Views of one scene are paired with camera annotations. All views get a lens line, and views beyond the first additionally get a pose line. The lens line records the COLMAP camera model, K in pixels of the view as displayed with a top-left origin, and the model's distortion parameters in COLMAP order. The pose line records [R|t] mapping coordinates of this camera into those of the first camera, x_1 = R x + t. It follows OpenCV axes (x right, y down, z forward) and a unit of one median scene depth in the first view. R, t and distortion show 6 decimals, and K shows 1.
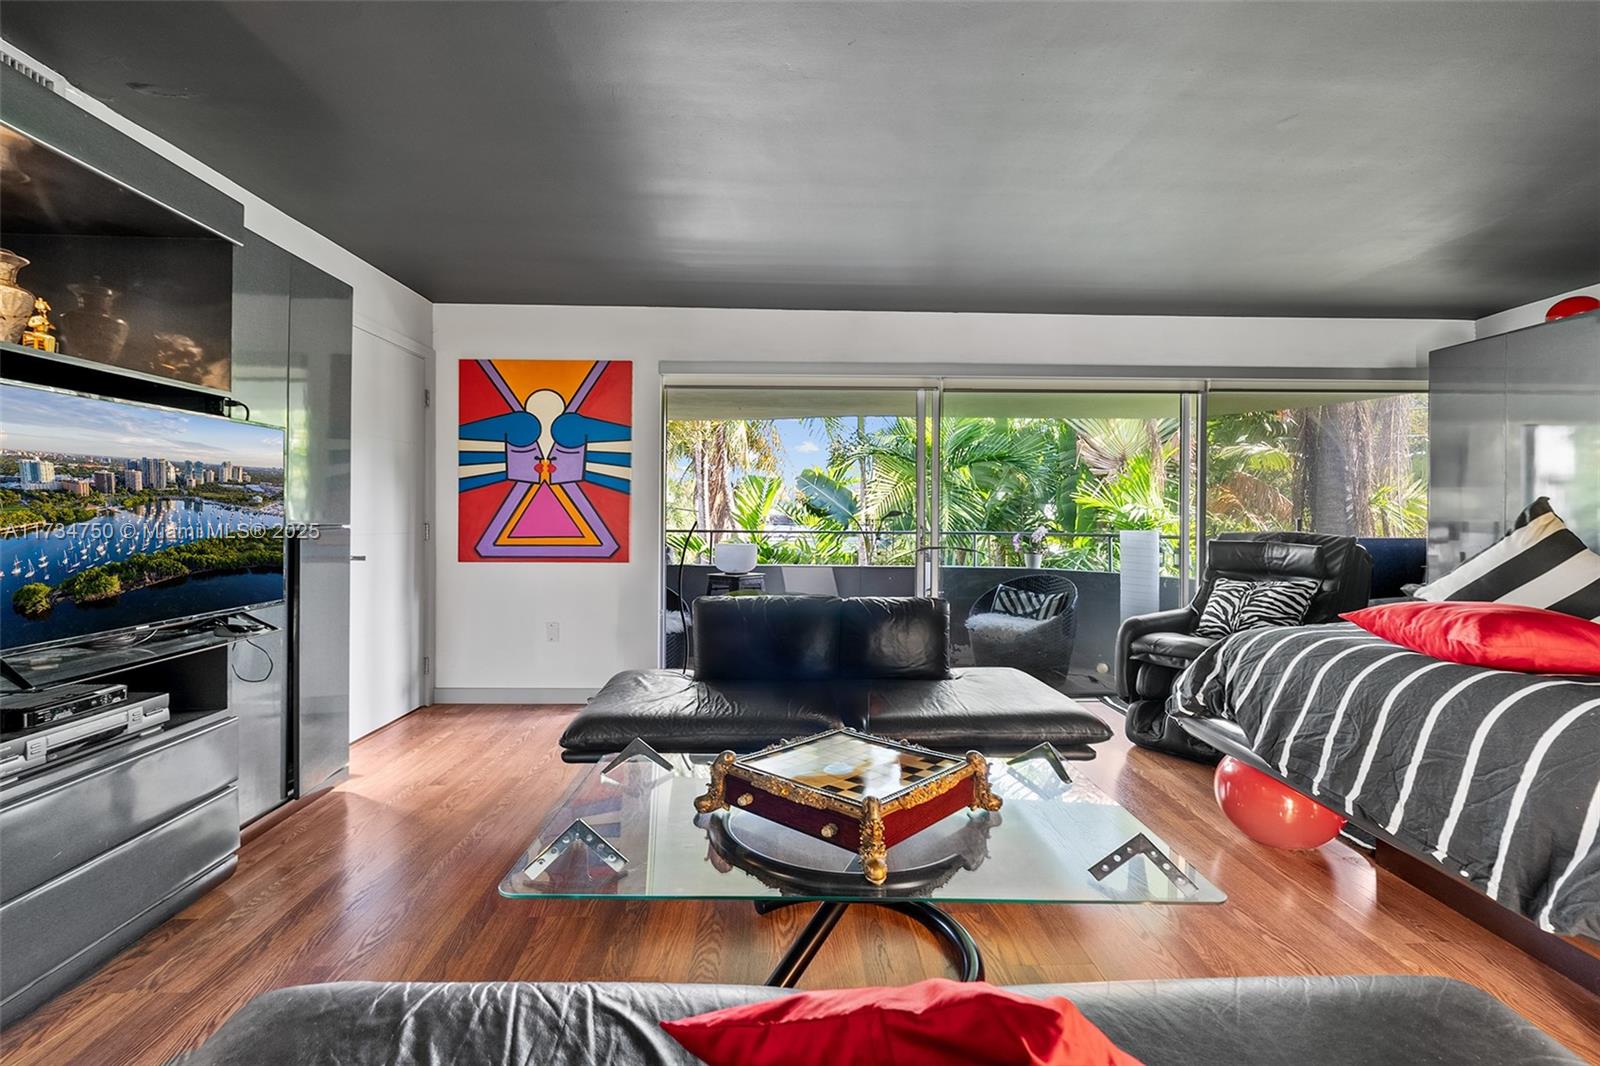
lens RADIAL K [[732.7, 0, 800.0], [0, 732.7, 533.0], [0, 0, 1]] dist [-0.002745, -0.000333]
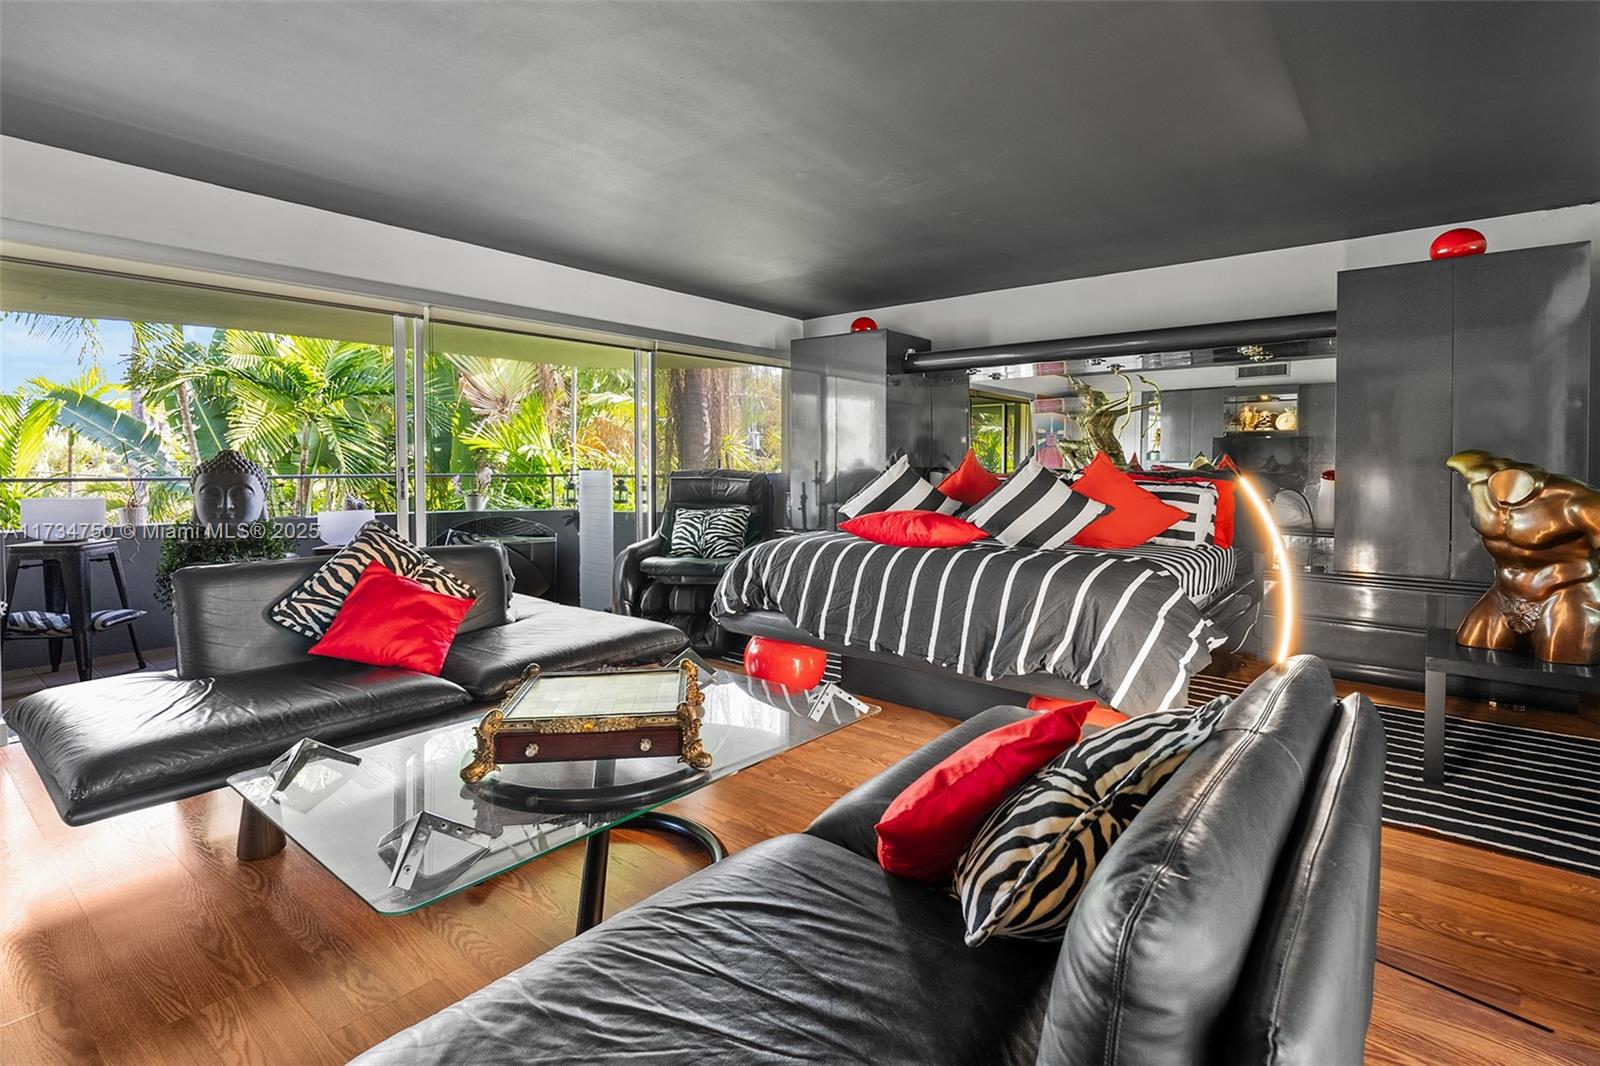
lens RADIAL K [[753.4, 0, 796.9], [0, 753.4, 493.0], [0, 0, 1]] dist [-0.000391, -0.000171]
pose [[0.660810, -0.035974, 0.749691, -0.261352], [0.016857, 0.999310, 0.033093, -0.002131], [-0.750364, -0.009231, 0.660960, 0.034985]]
